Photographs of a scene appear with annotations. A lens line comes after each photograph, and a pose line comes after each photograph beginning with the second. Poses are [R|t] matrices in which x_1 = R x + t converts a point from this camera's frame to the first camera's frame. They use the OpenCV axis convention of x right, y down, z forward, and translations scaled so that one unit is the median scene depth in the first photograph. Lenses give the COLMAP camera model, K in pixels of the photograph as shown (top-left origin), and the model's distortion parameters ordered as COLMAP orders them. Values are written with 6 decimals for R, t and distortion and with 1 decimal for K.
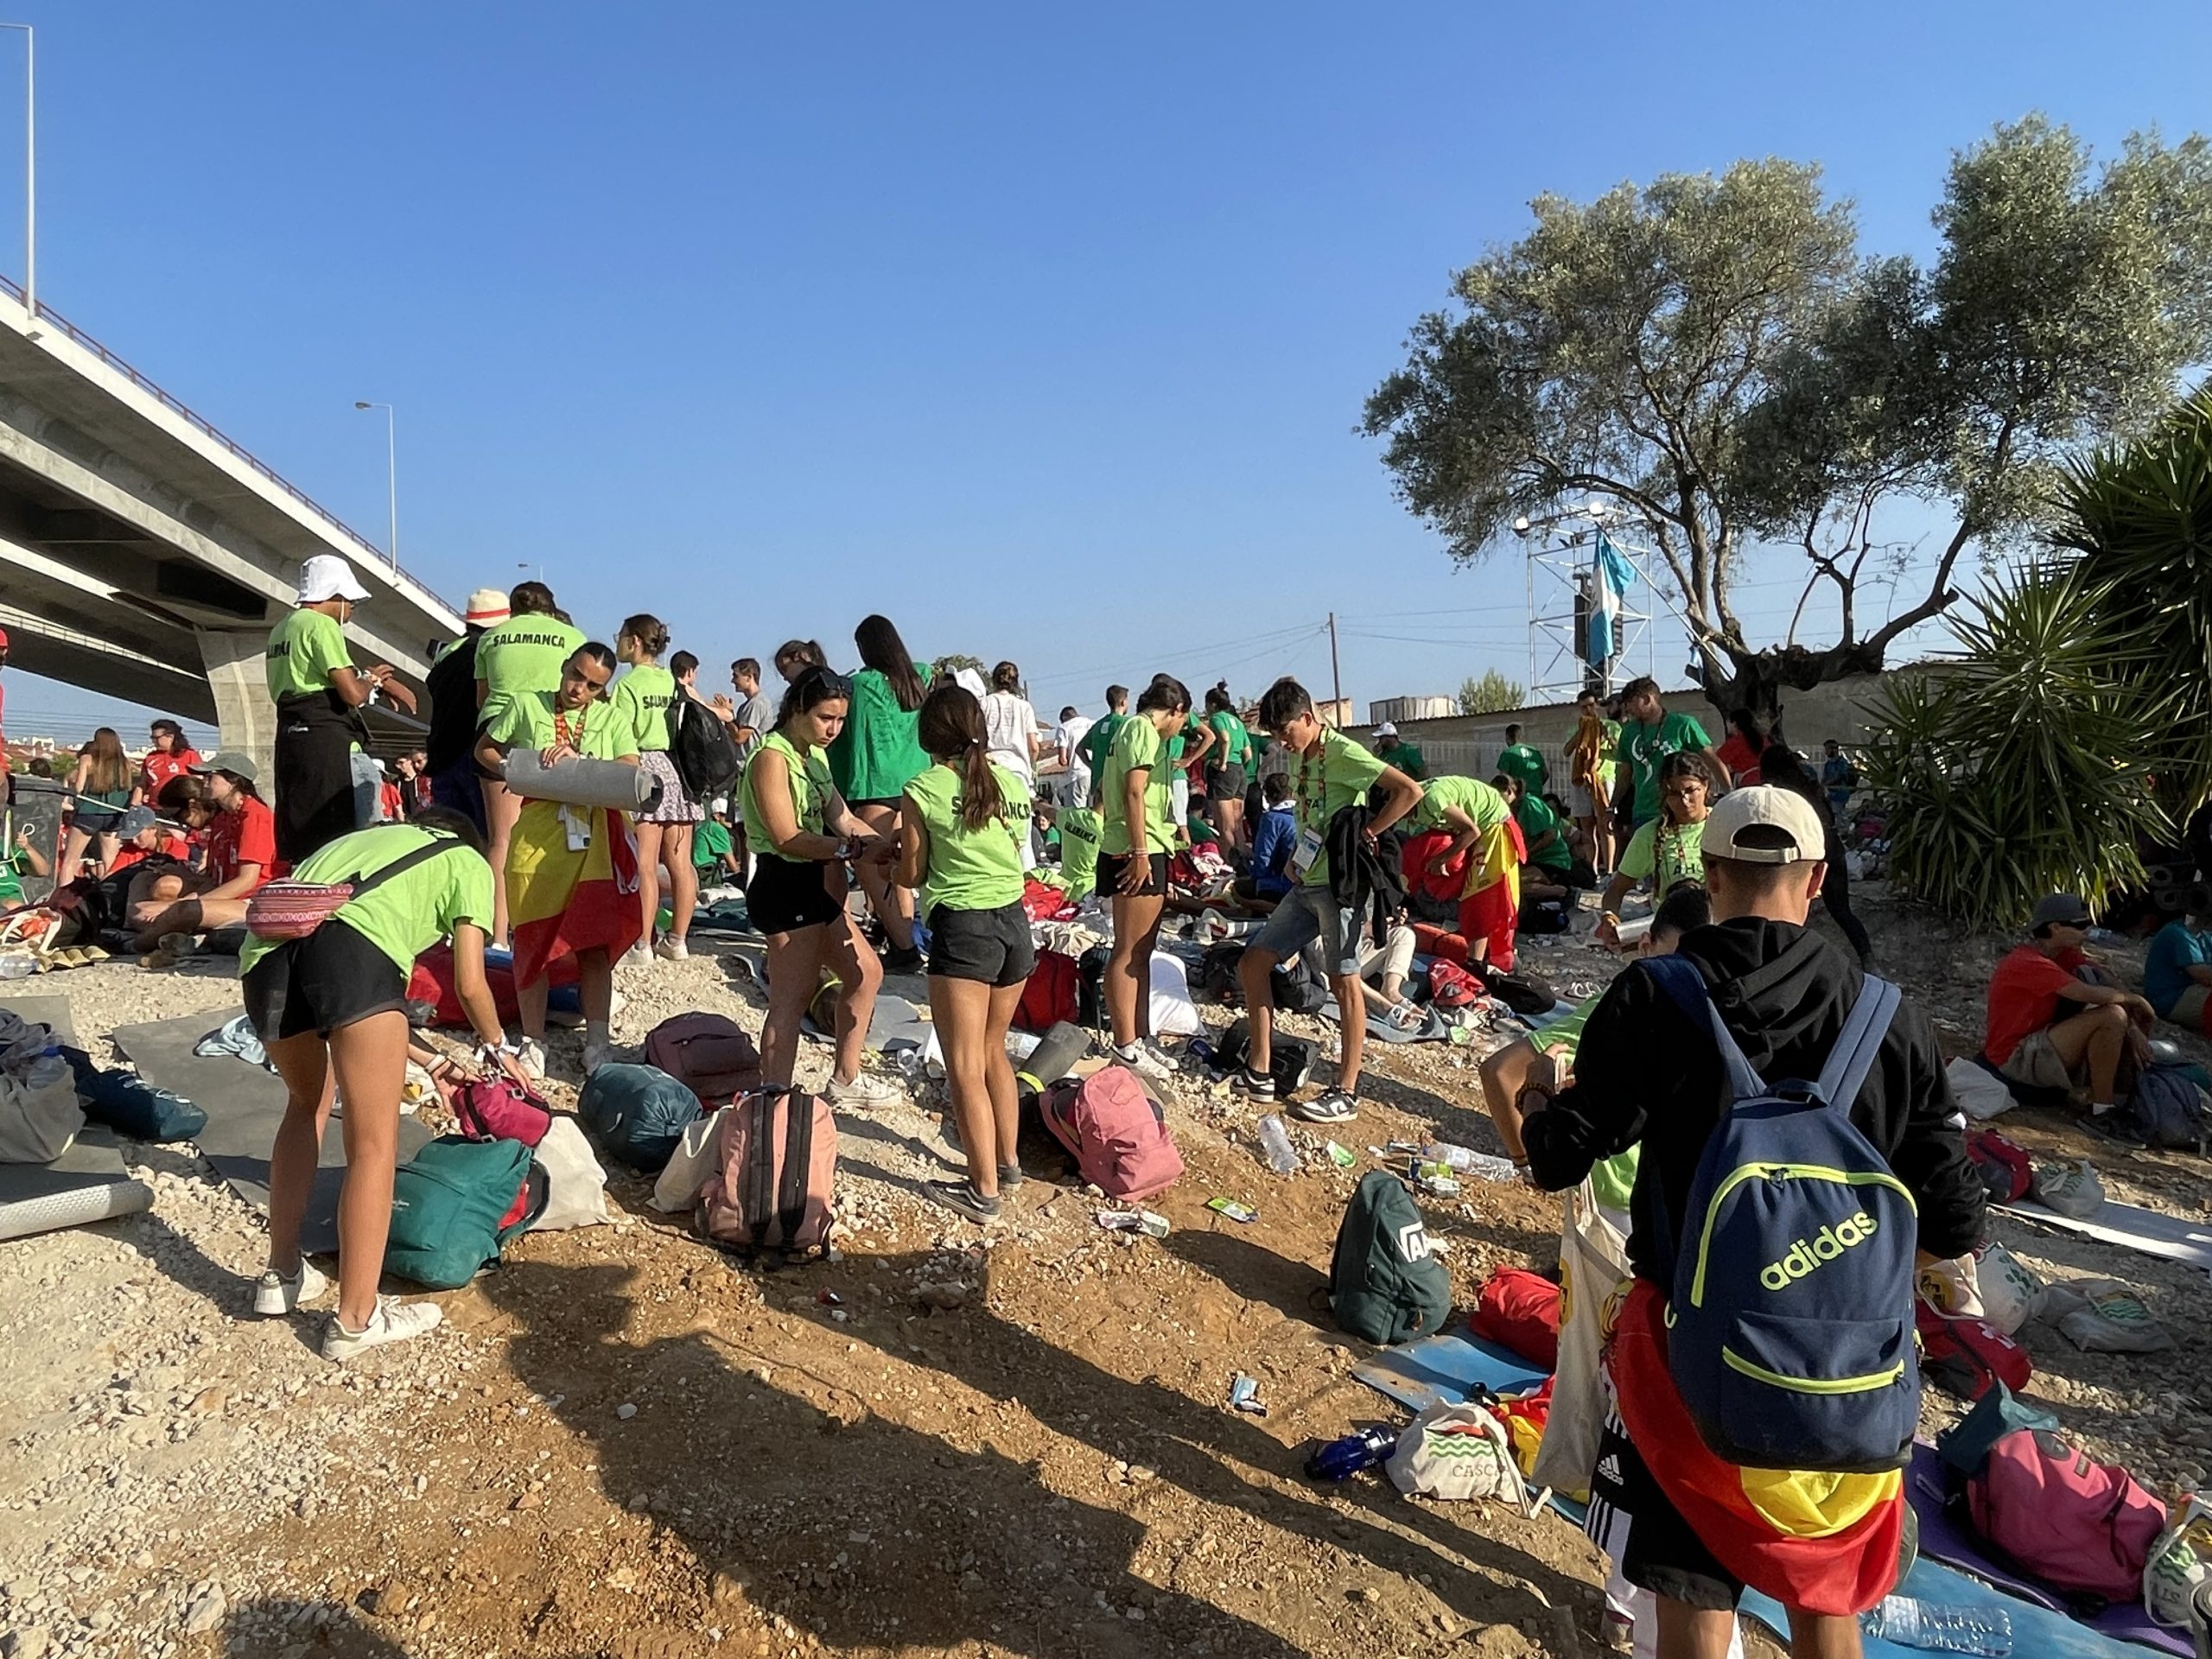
lens RADIAL K [[1523.2, 0, 1120.2], [0, 1523.2, 842.3], [0, 0, 1]] dist [-0.001350, 0.001804]
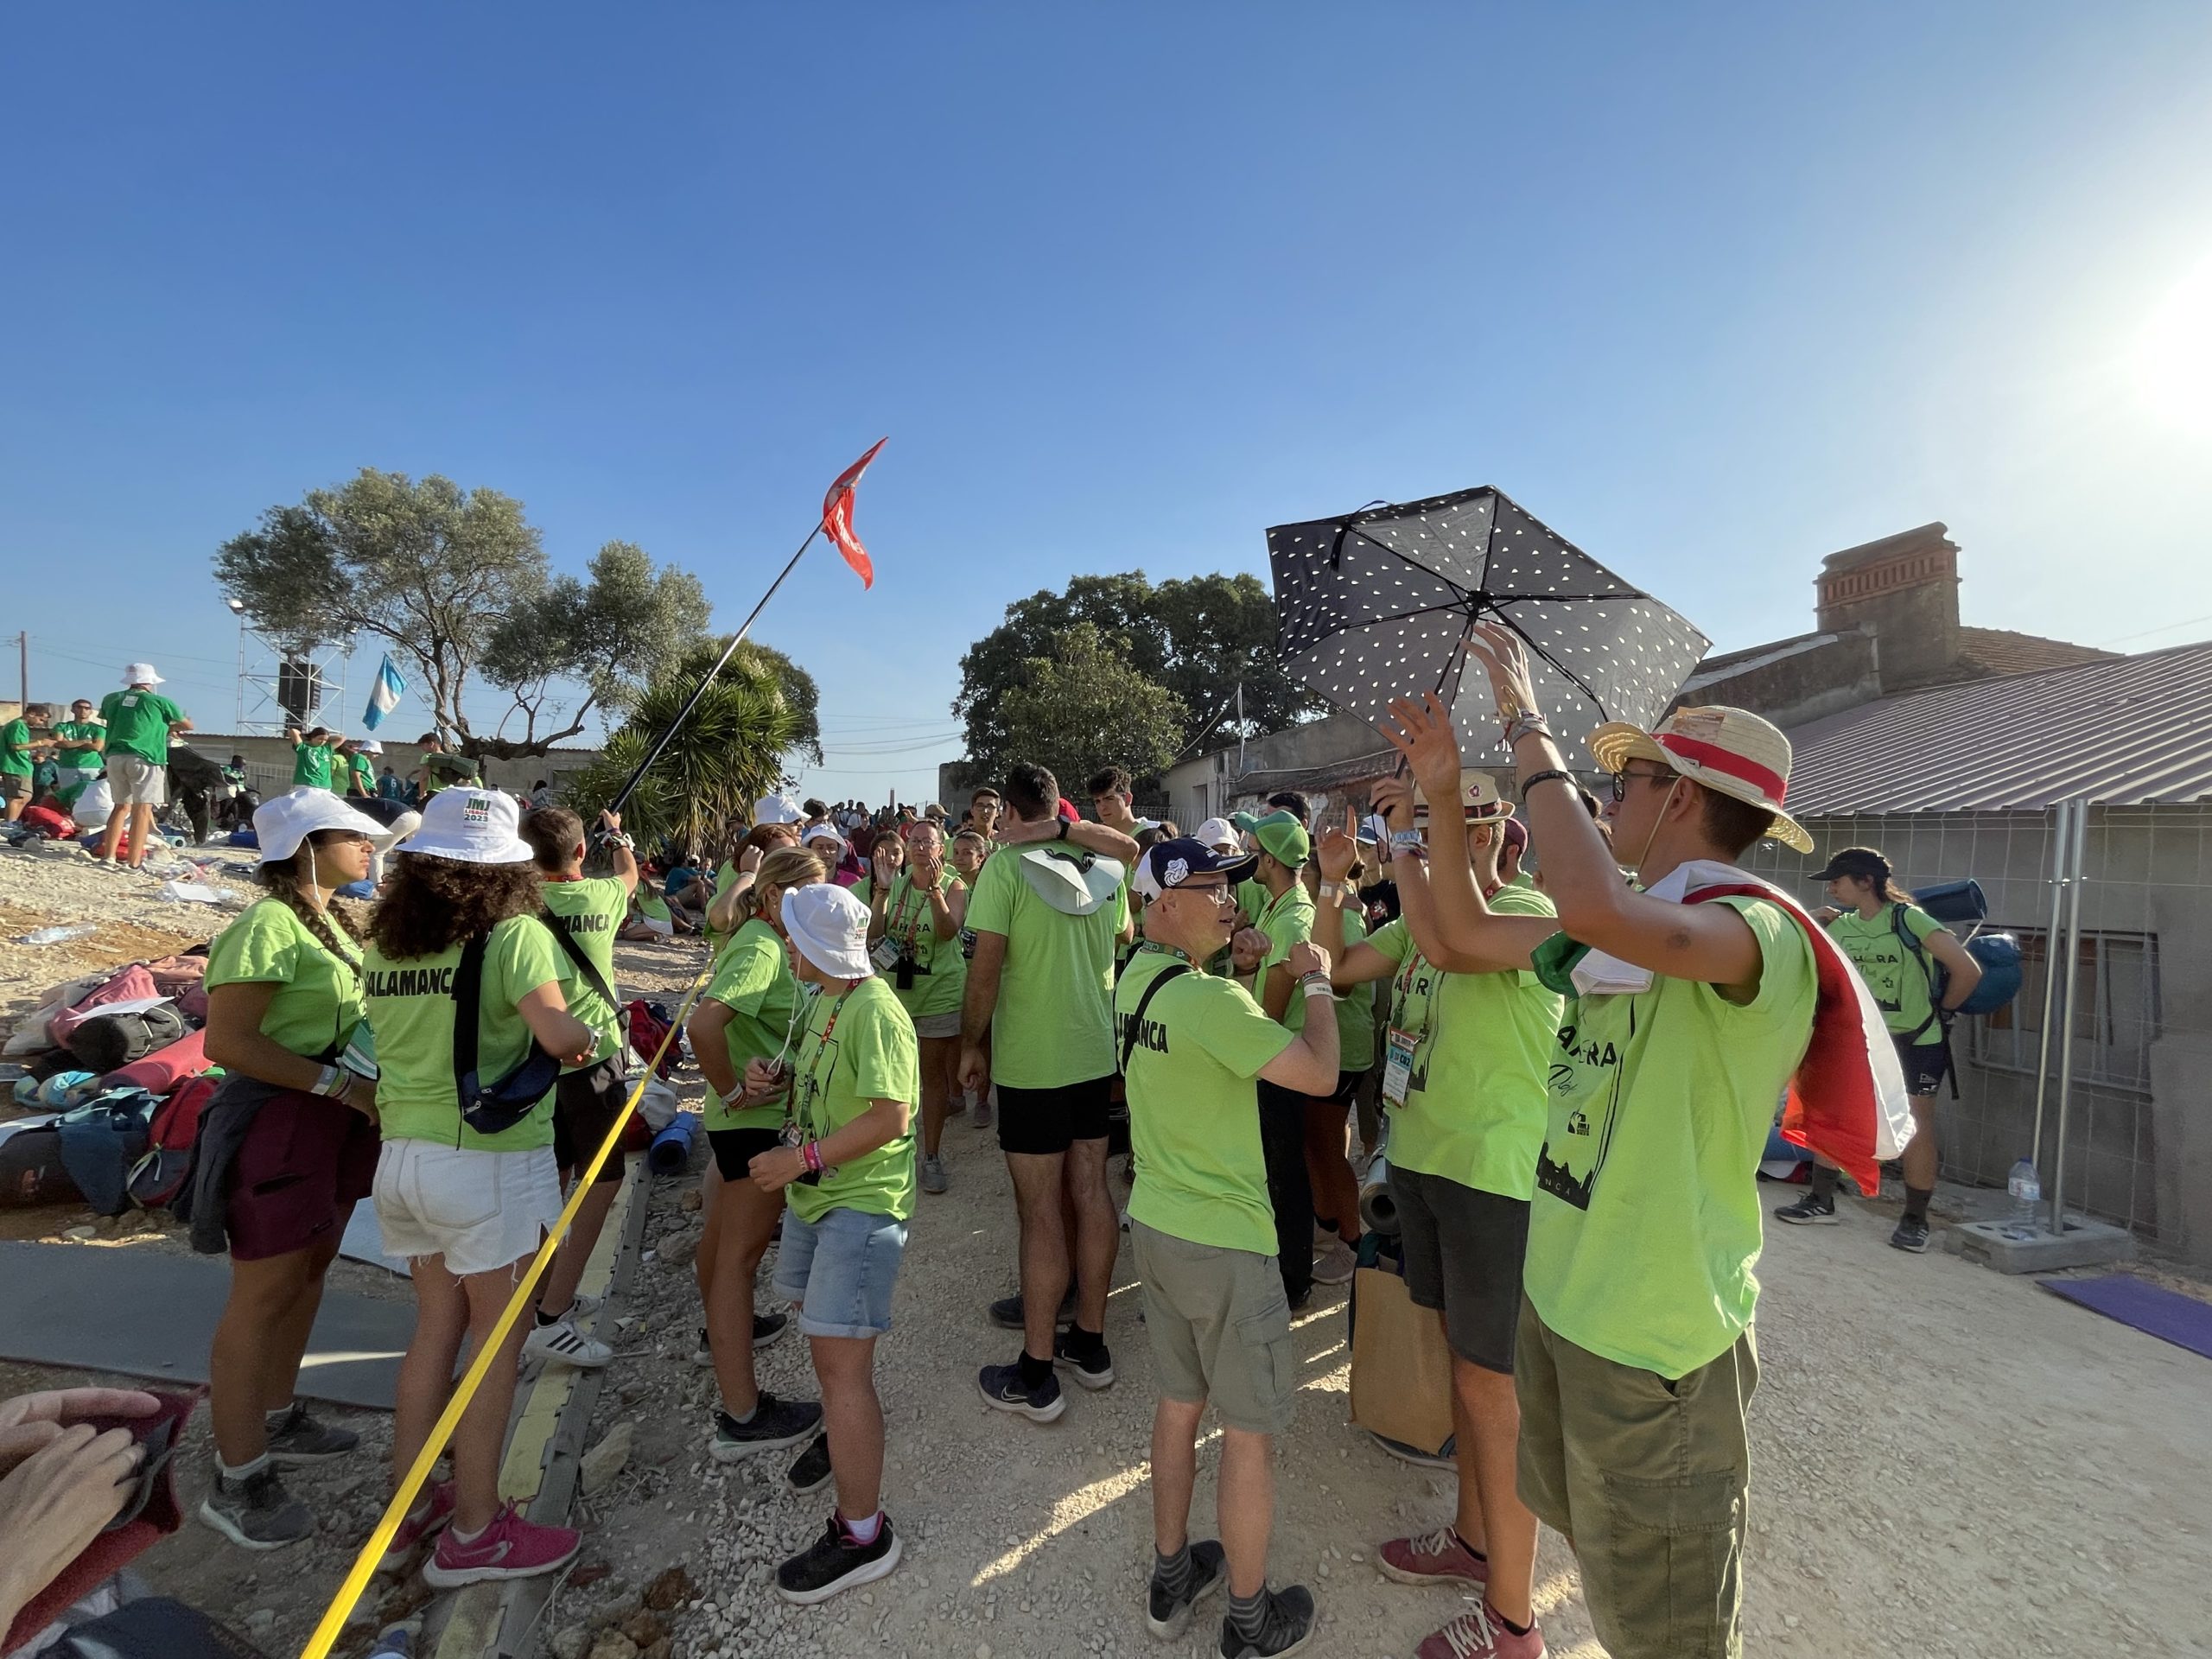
lens RADIAL K [[896.8, 0, 1095.3], [0, 896.8, 835.0], [0, 0, 1]] dist [0.003469, -0.001281]
pose [[0.475202, 0.059754, 0.877846, -0.229585], [-0.041577, 0.998102, -0.045432, 0.022178], [-0.878894, -0.014909, 0.476784, -0.277959]]
